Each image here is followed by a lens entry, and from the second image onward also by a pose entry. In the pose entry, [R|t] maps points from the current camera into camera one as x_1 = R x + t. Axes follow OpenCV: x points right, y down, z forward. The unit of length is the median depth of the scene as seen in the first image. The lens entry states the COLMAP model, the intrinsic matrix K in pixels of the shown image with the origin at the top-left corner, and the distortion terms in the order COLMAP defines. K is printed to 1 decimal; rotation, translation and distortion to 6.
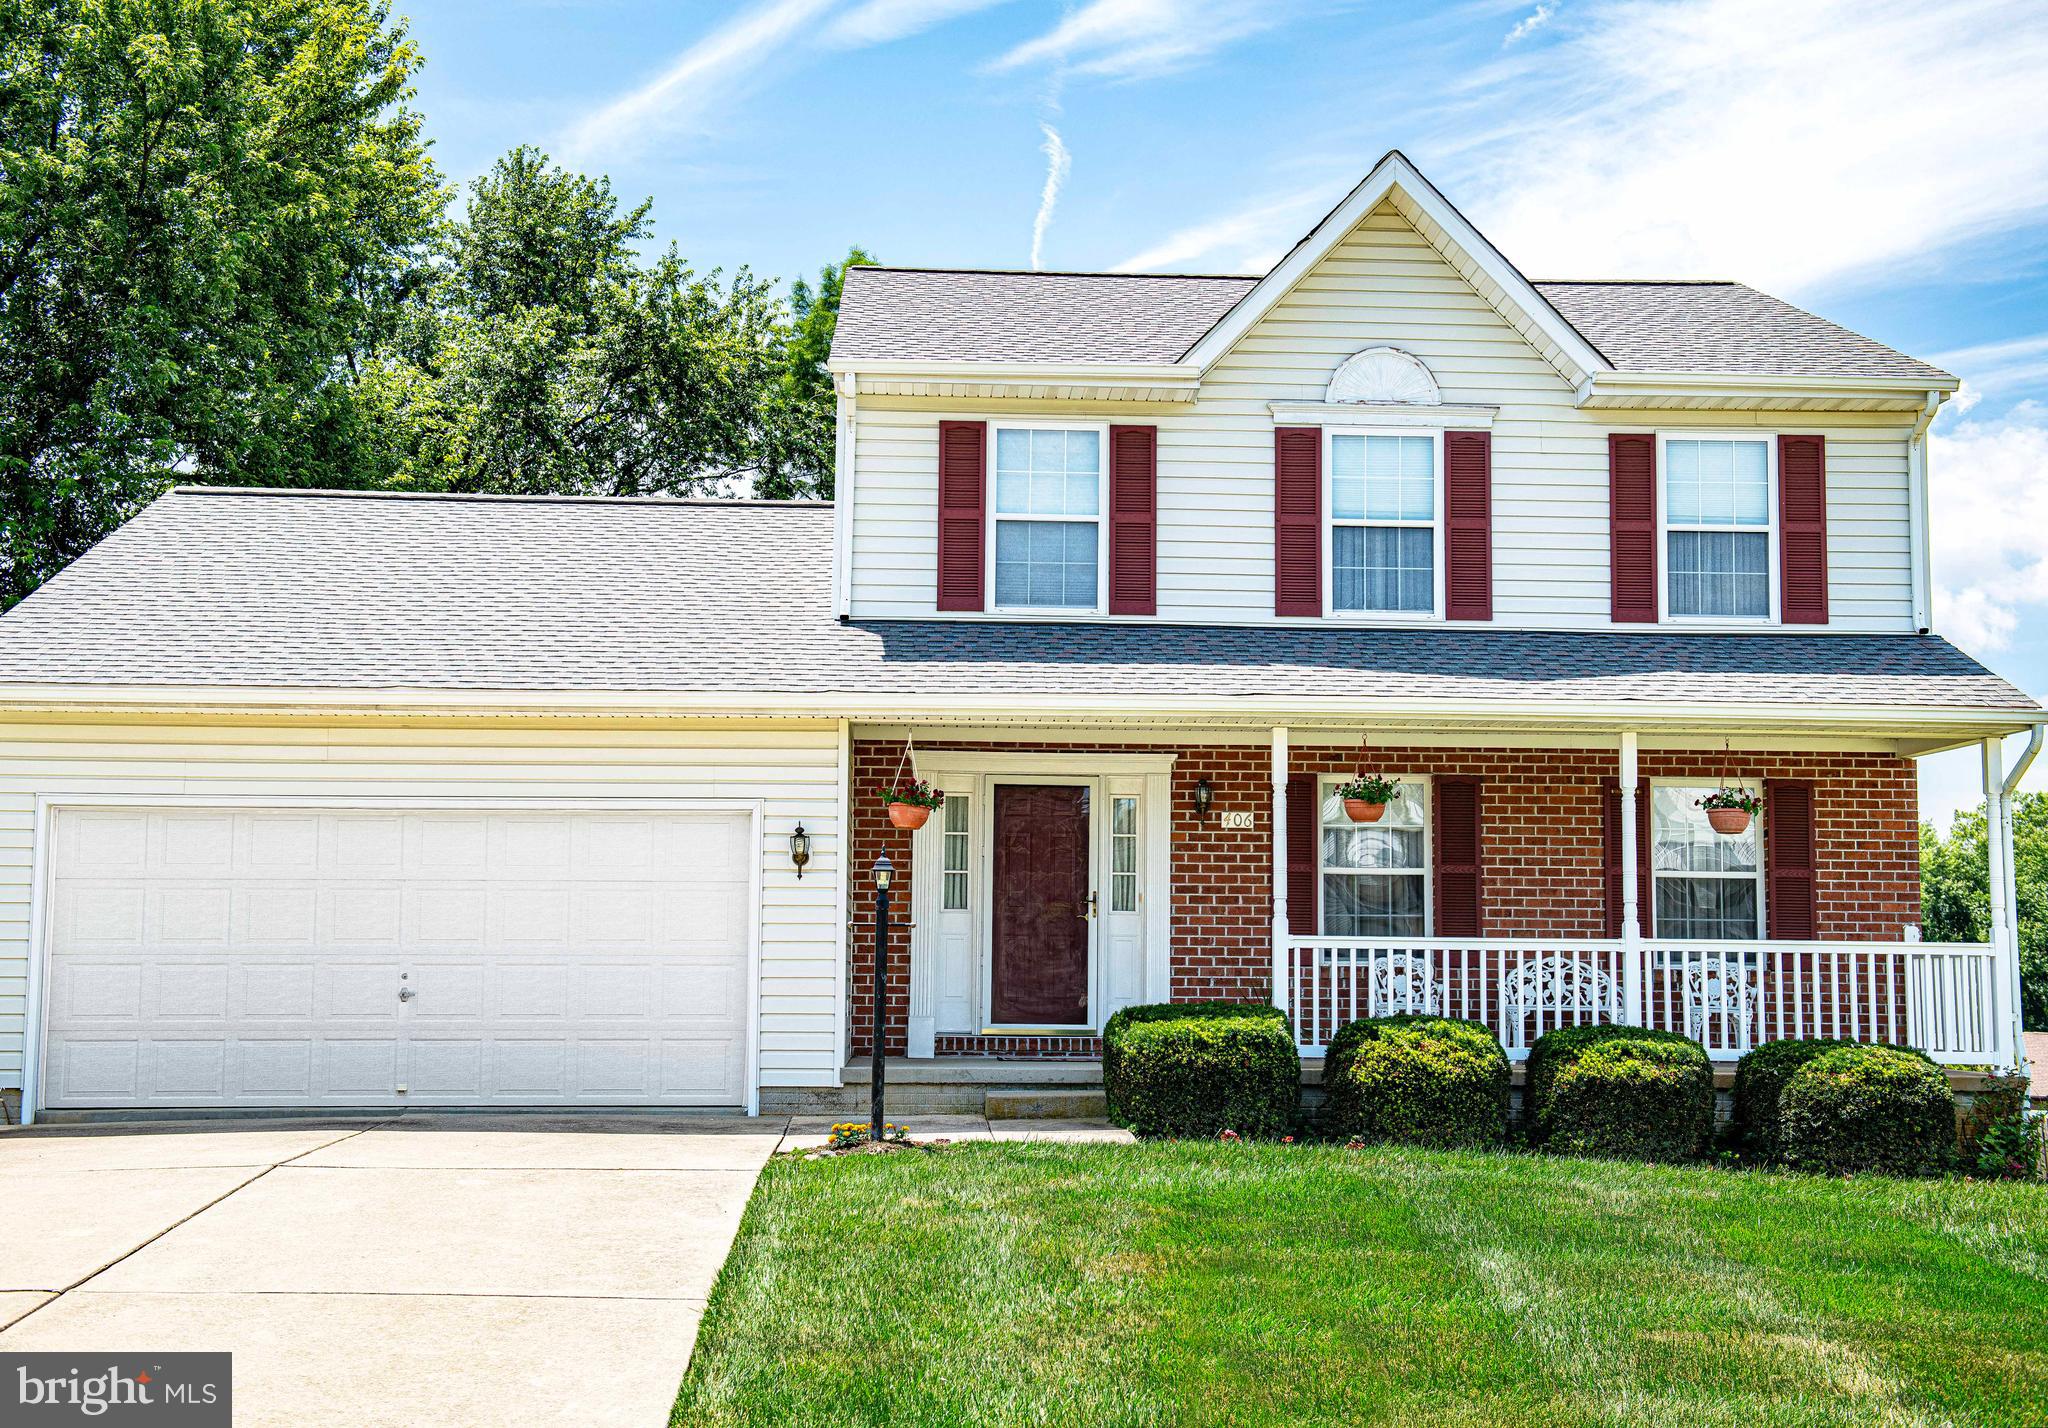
lens RADIAL K [[2653.6, 0, 1040.1], [0, 2653.6, 712.1], [0, 0, 1]] dist [0.104796, 0.000000]
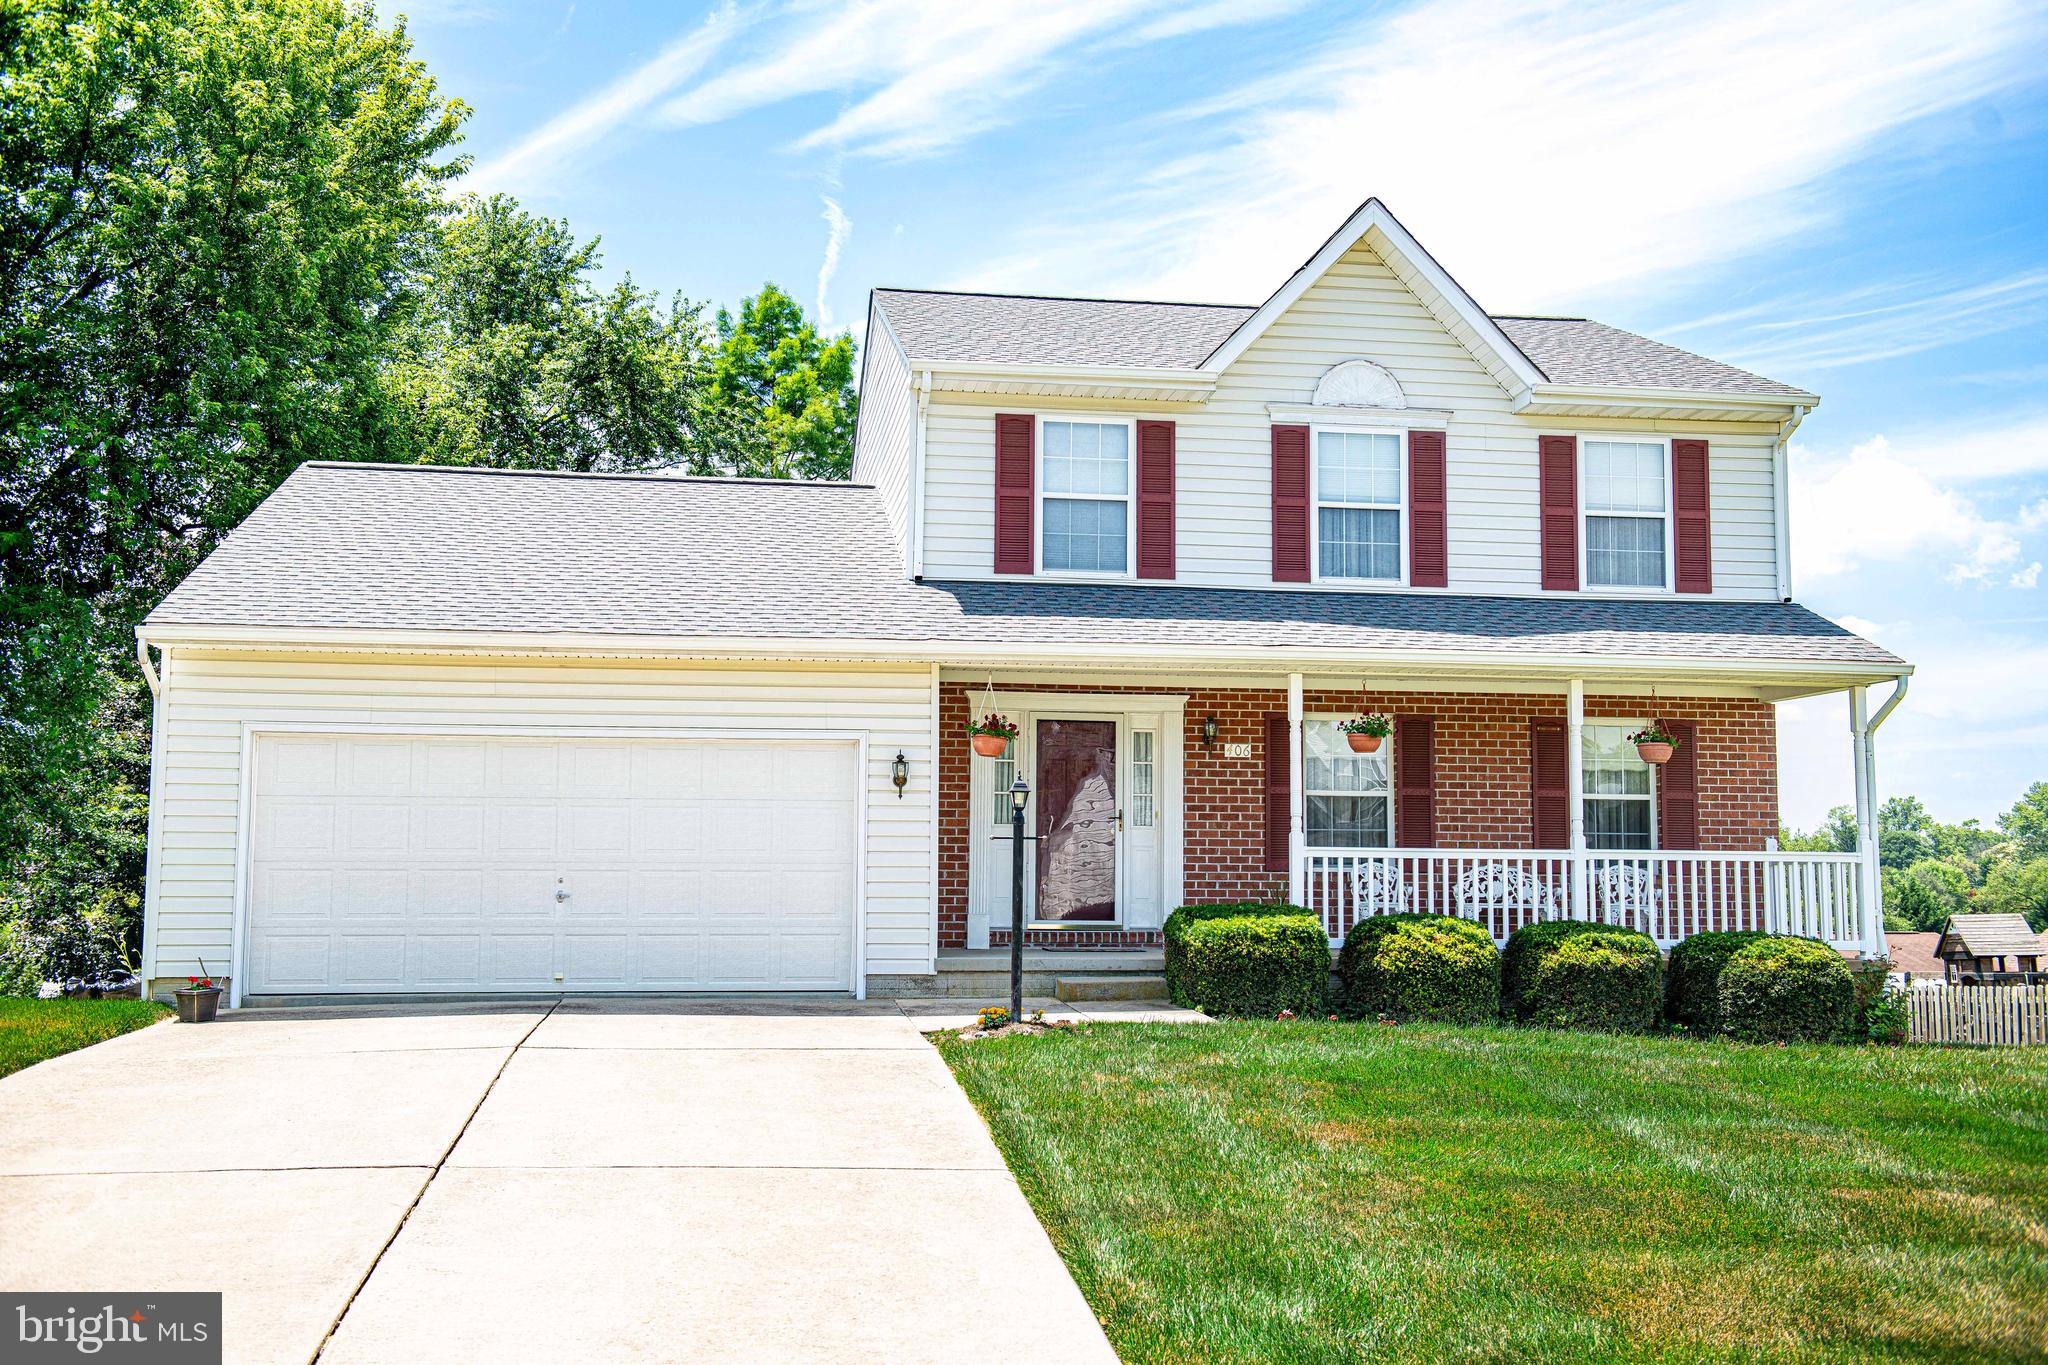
lens RADIAL K [[2114.0, 0, 1018.4], [0, 2114.0, 667.9], [0, 0, 1]] dist [0.060976, 0.000000]
pose [[0.995879, 0.008311, 0.090313, -0.112039], [-0.008387, 0.999965, 0.000464, 0.003639], [-0.090306, -0.001220, 0.995913, 0.054662]]
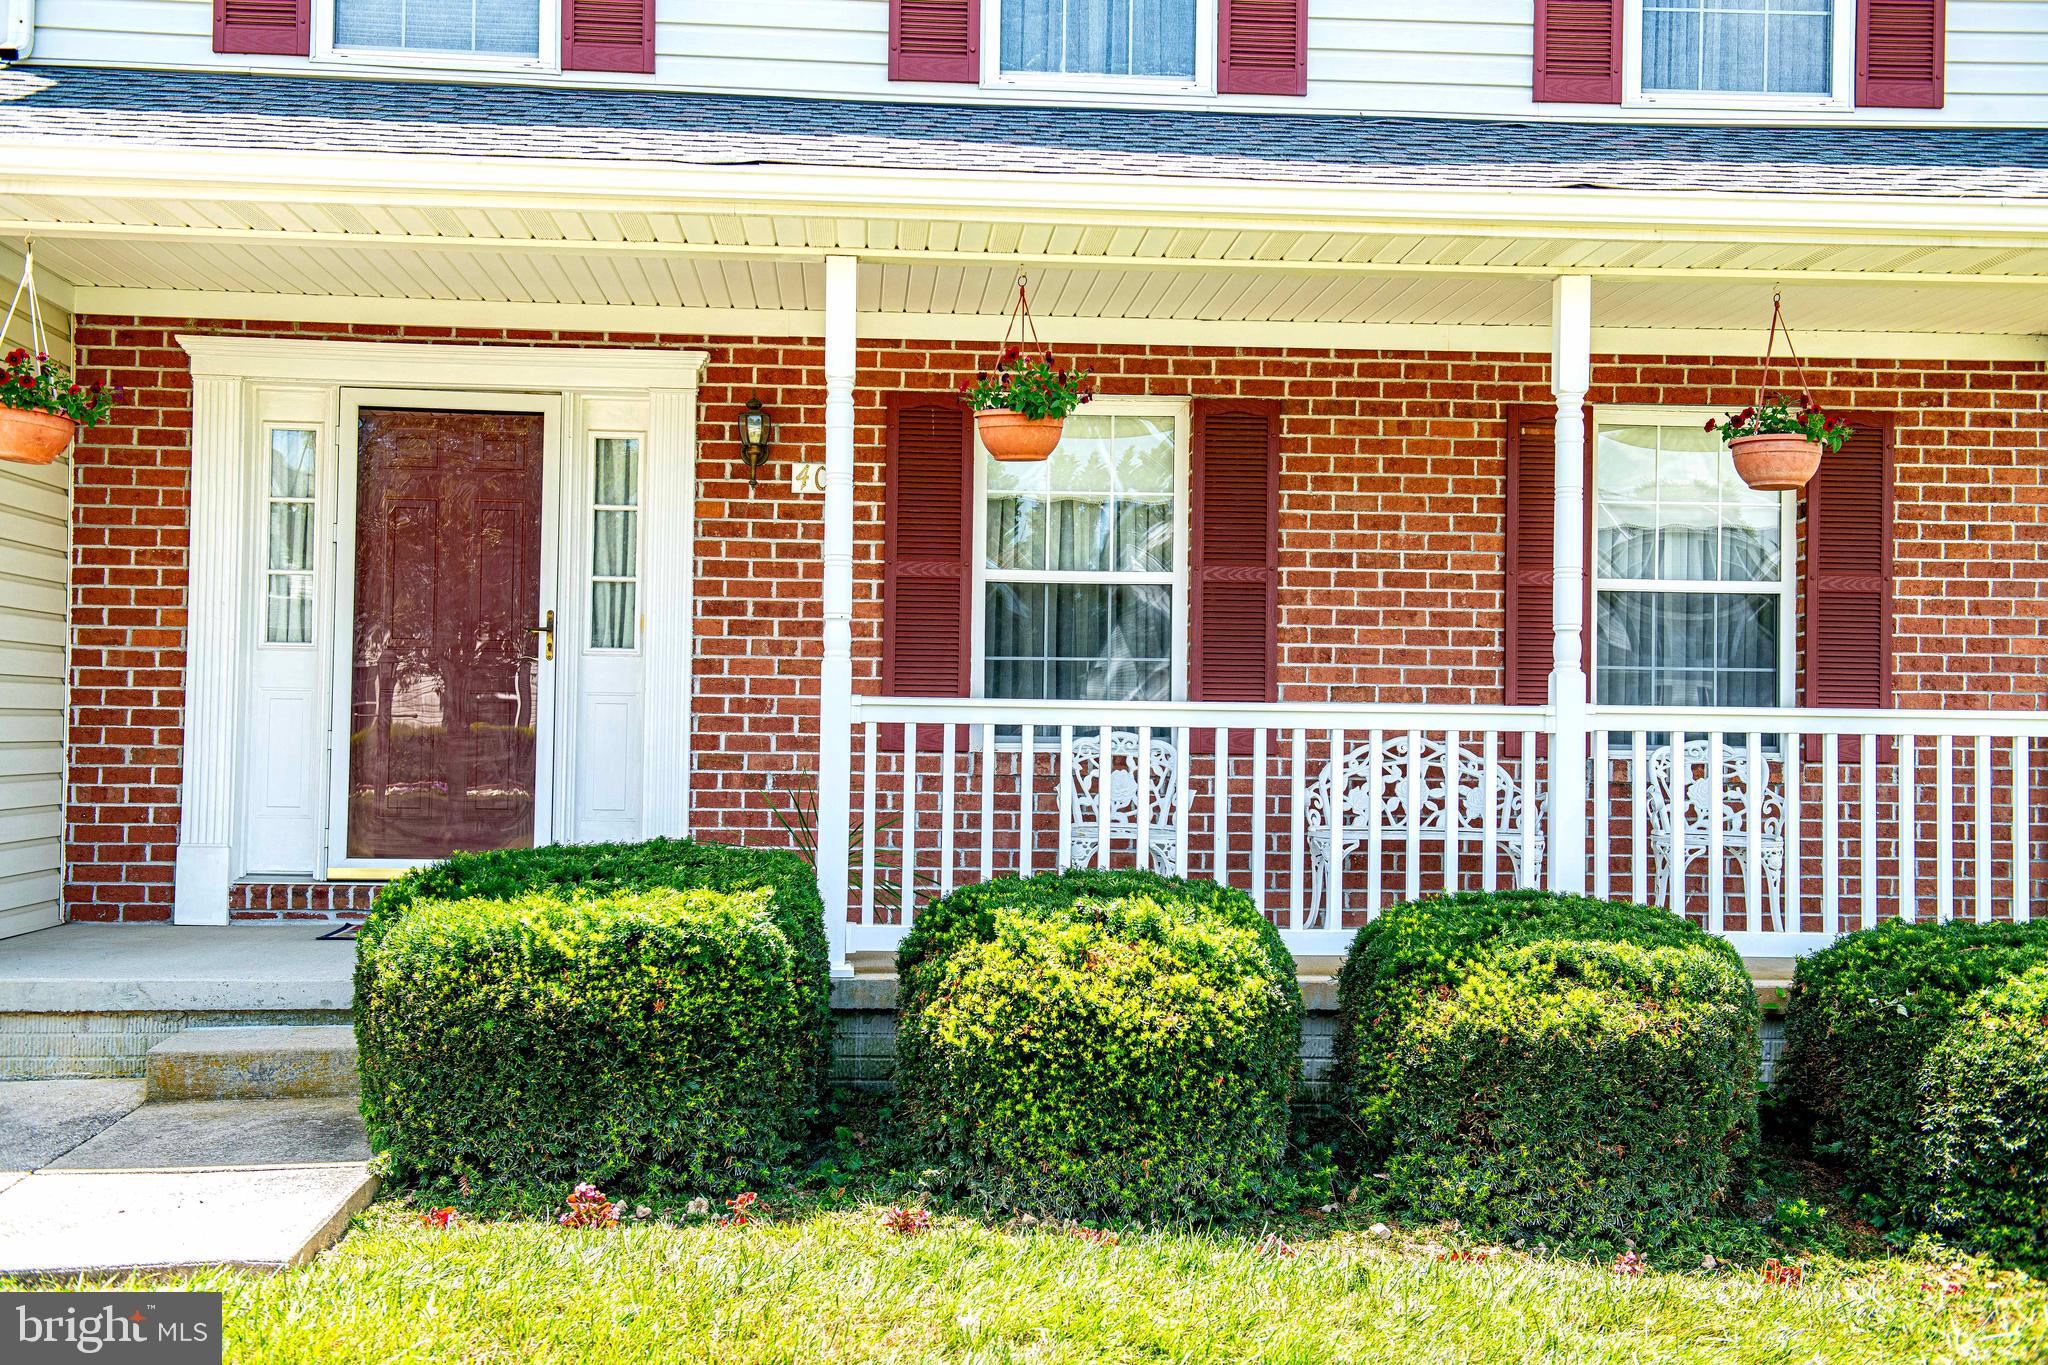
lens RADIAL K [[2208.2, 0, 1010.1], [0, 2208.2, 670.1], [0, 0, 1]] dist [0.070733, 0.000000]
pose [[0.999930, 0.006034, 0.010141, 0.108141], [-0.006781, 0.997133, 0.075364, 0.045449], [-0.009657, -0.075428, 0.997105, 0.557904]]
